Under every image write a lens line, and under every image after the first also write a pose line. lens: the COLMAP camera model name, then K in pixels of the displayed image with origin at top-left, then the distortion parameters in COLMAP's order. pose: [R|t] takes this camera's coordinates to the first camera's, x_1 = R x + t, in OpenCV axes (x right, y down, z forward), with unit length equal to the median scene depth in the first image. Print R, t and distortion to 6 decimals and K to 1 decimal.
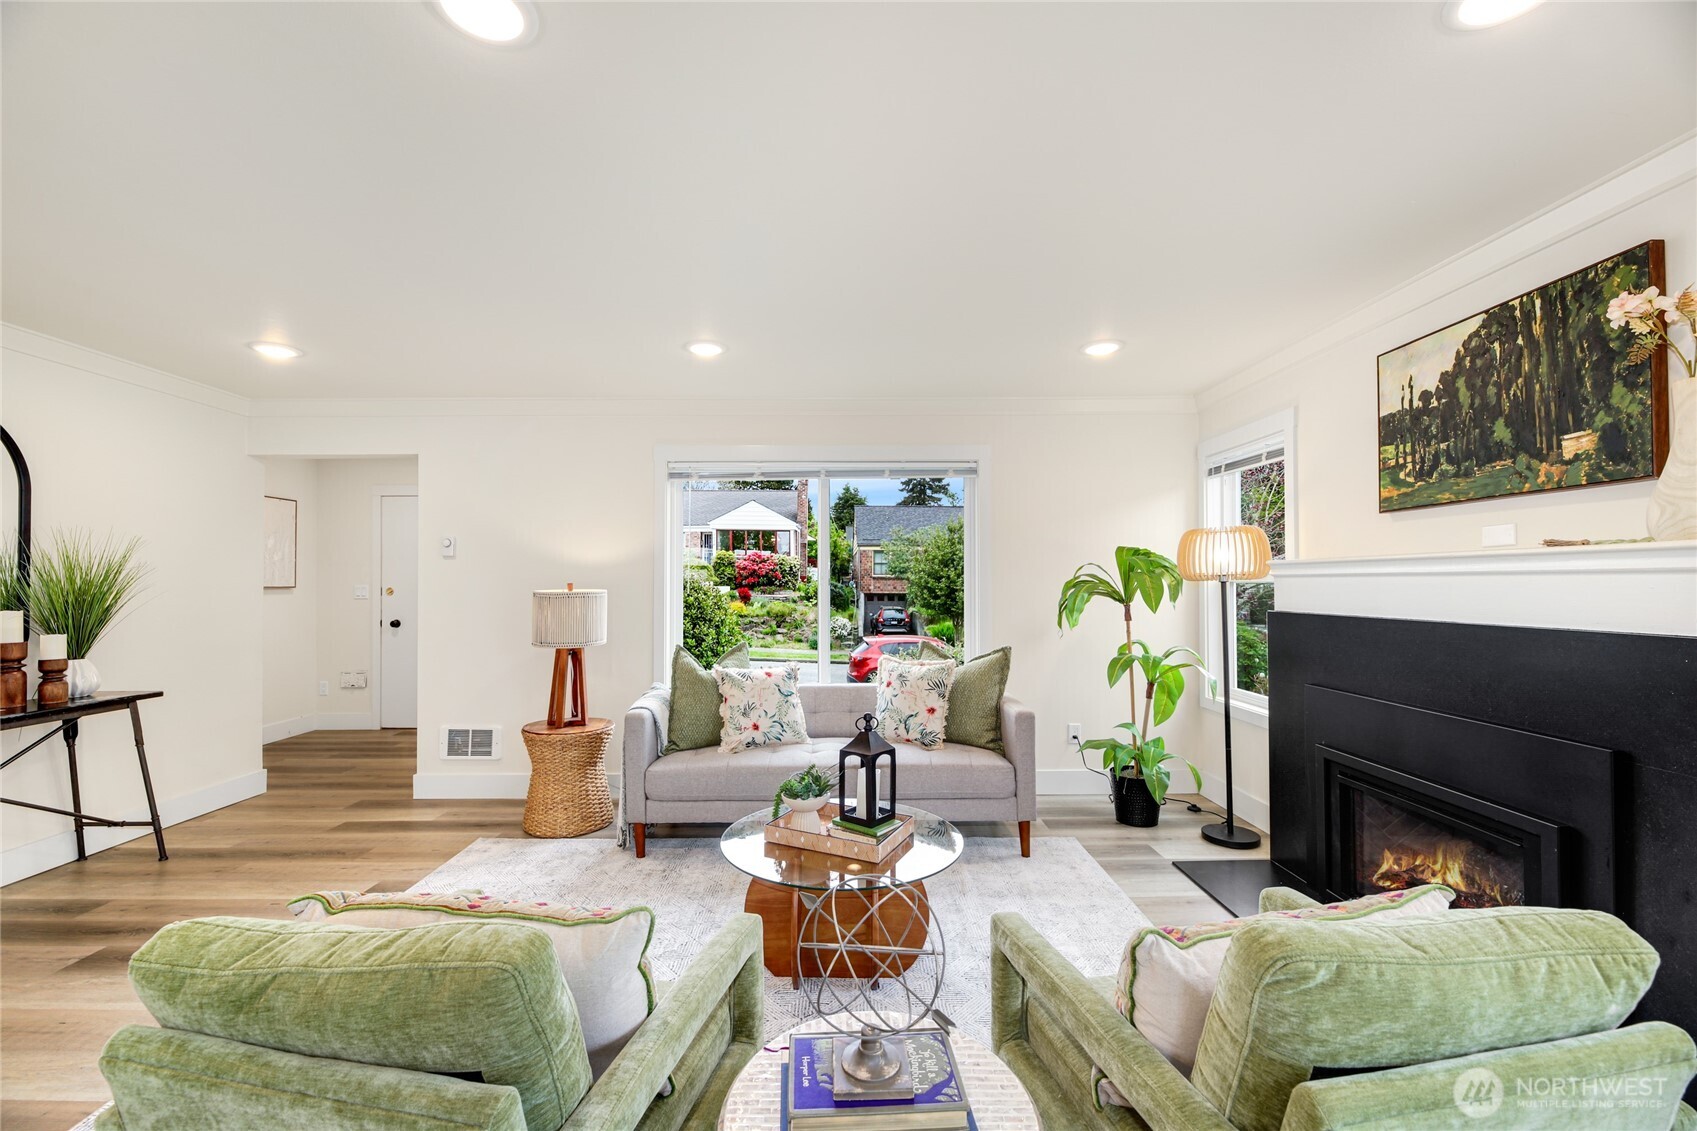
lens RADIAL K [[693.7, 0, 844.0], [0, 693.7, 574.0], [0, 0, 1]] dist [-0.001651, 0.001700]
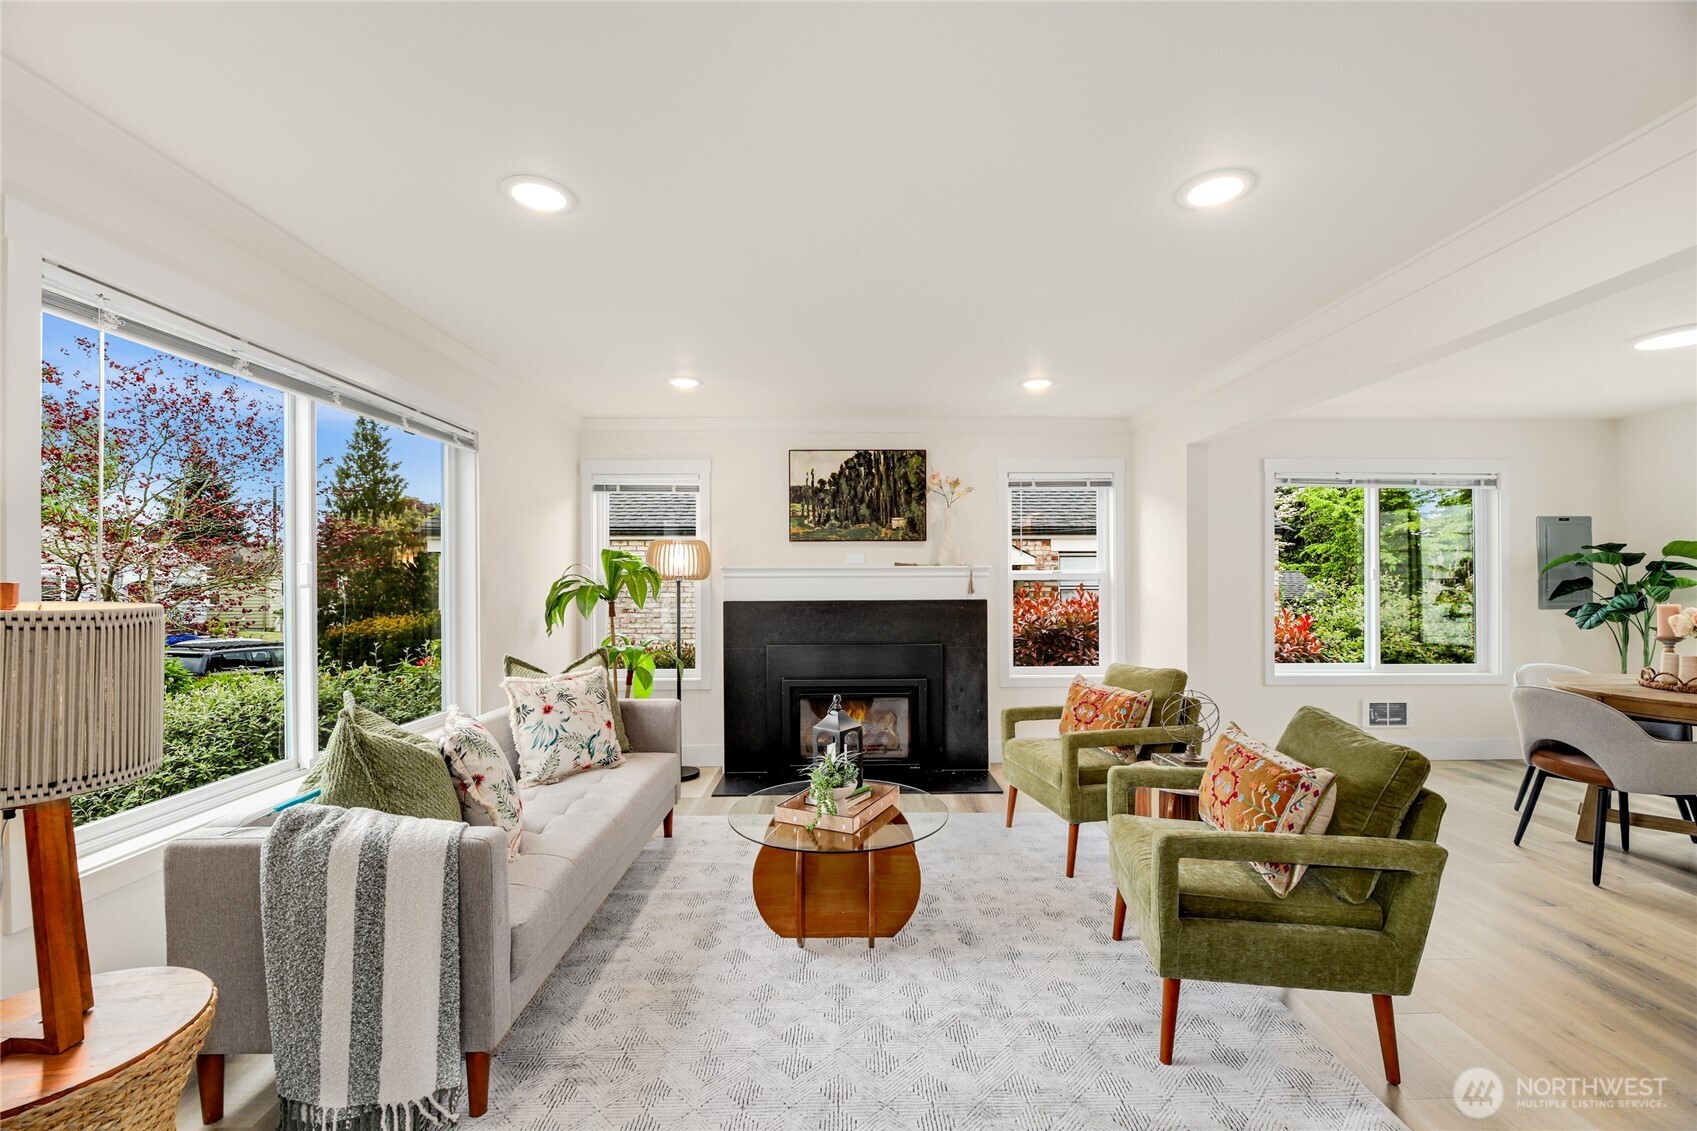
lens RADIAL K [[693.7, 0, 851.3], [0, 693.7, 576.1], [0, 0, 1]] dist [-0.001651, 0.001700]
pose [[-0.004083, 0.008721, 0.999954, -1.009300], [-0.007210, 0.999936, -0.008750, 0.013772], [-0.999966, -0.007245, -0.004020, 0.898198]]
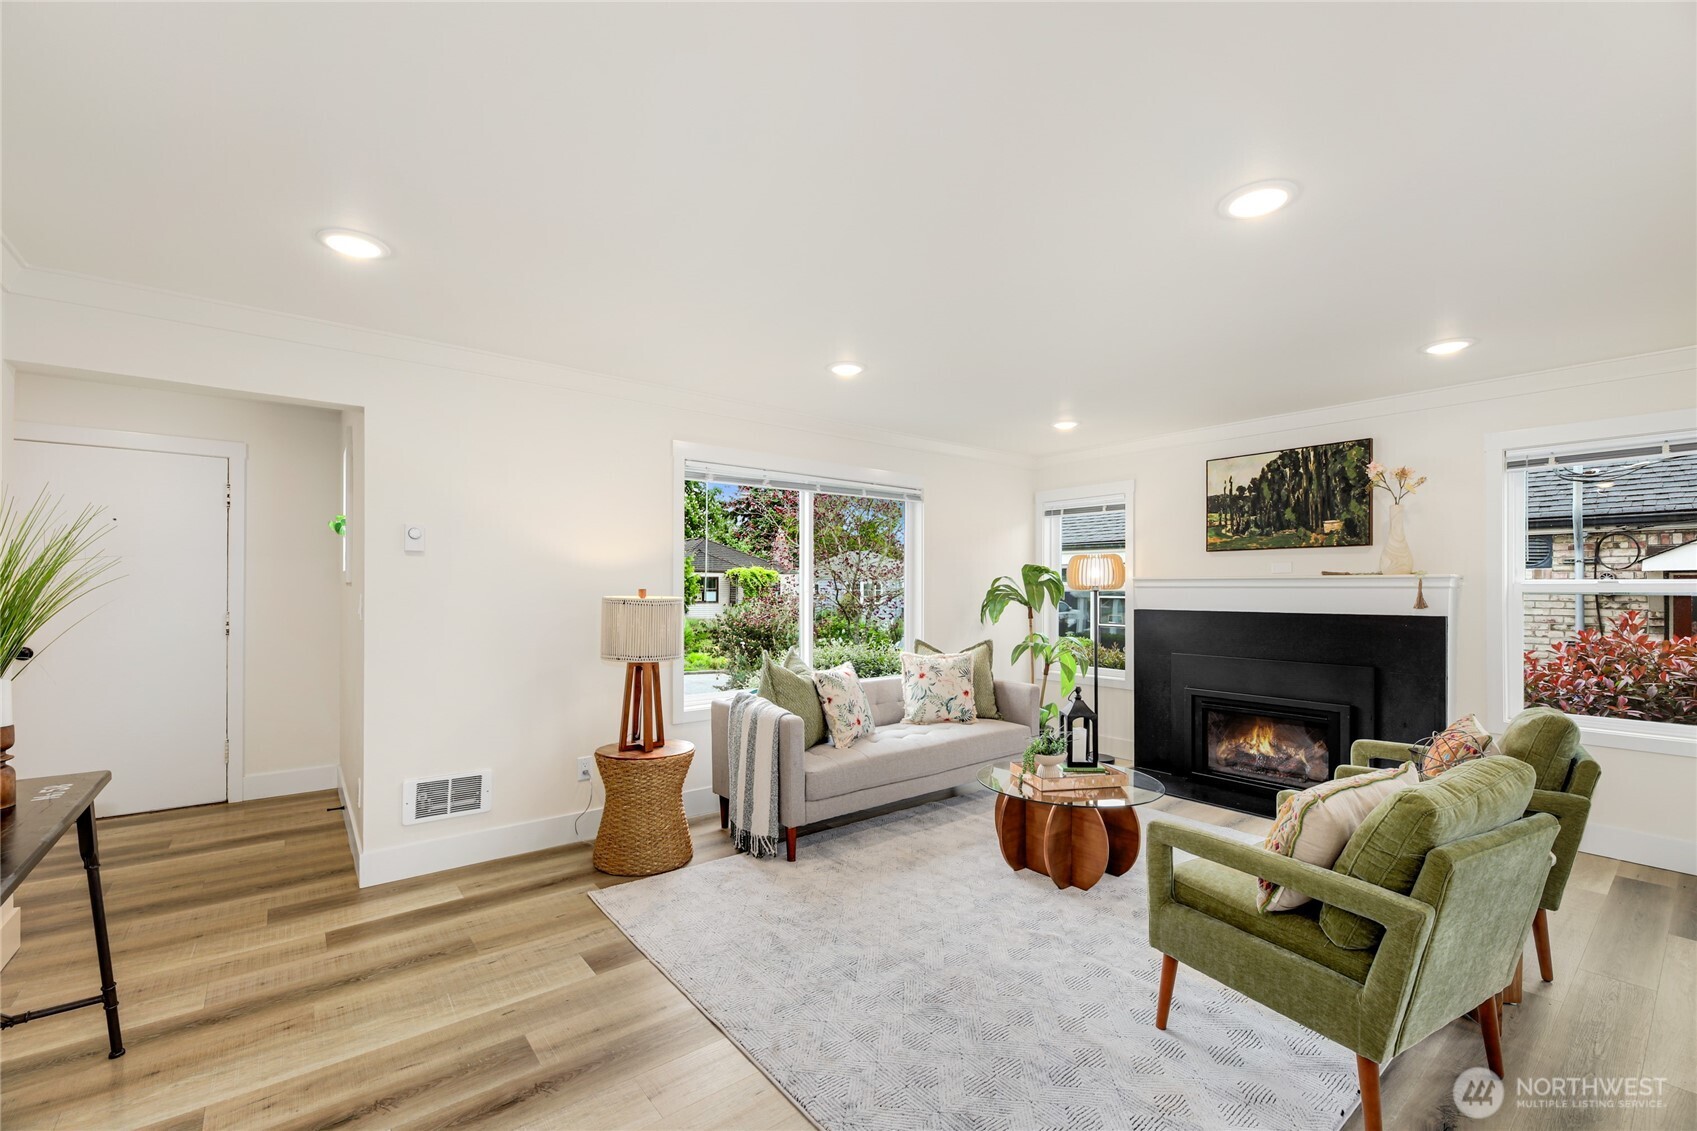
lens RADIAL K [[693.7, 0, 852.4], [0, 693.7, 594.1], [0, 0, 1]] dist [-0.001651, 0.001700]
pose [[0.782677, 0.001476, 0.622426, -1.055798], [-0.012962, 0.999819, 0.013929, 0.005995], [-0.622293, -0.018970, 0.782554, 0.200428]]
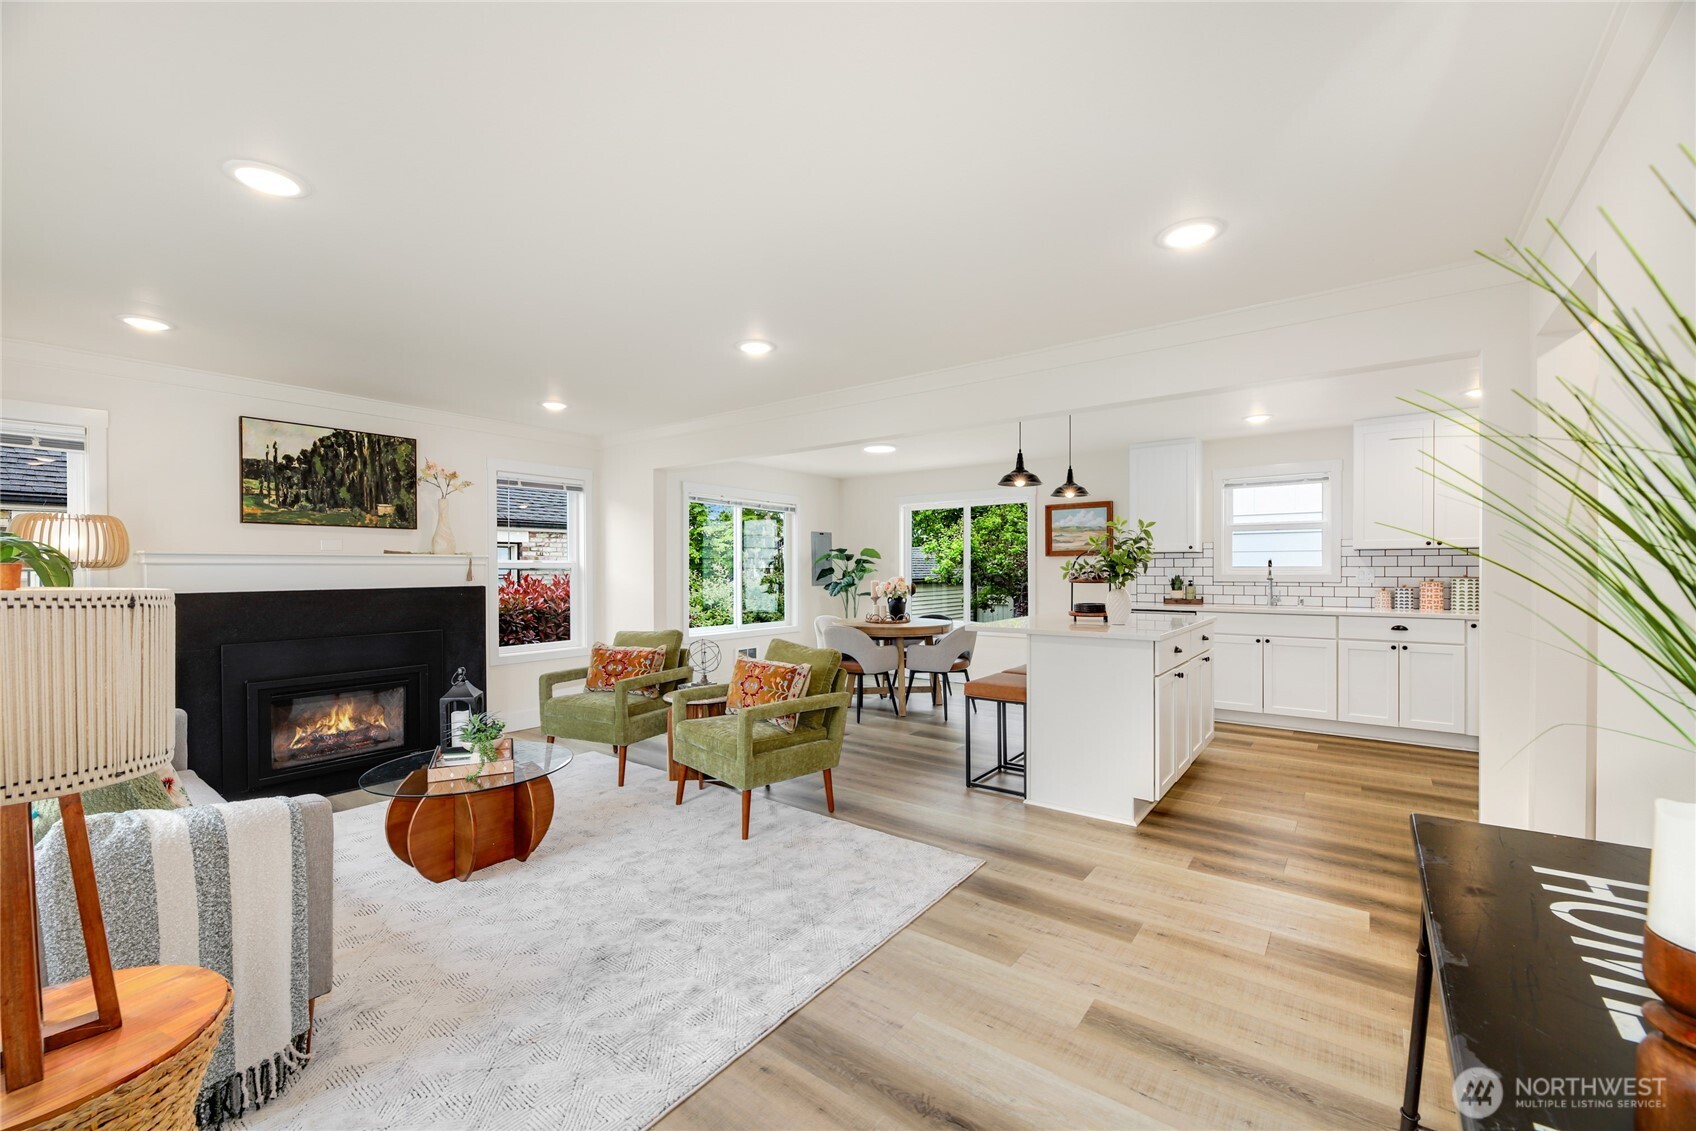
lens RADIAL K [[693.3, 0, 835.8], [0, 693.3, 570.9], [0, 0, 1]] dist [-0.001651, 0.001700]
pose [[-0.784531, 0.003953, 0.620076, -1.201359], [-0.000865, 0.999972, -0.007469, 0.026409], [-0.620088, -0.006396, -0.784506, 1.447161]]
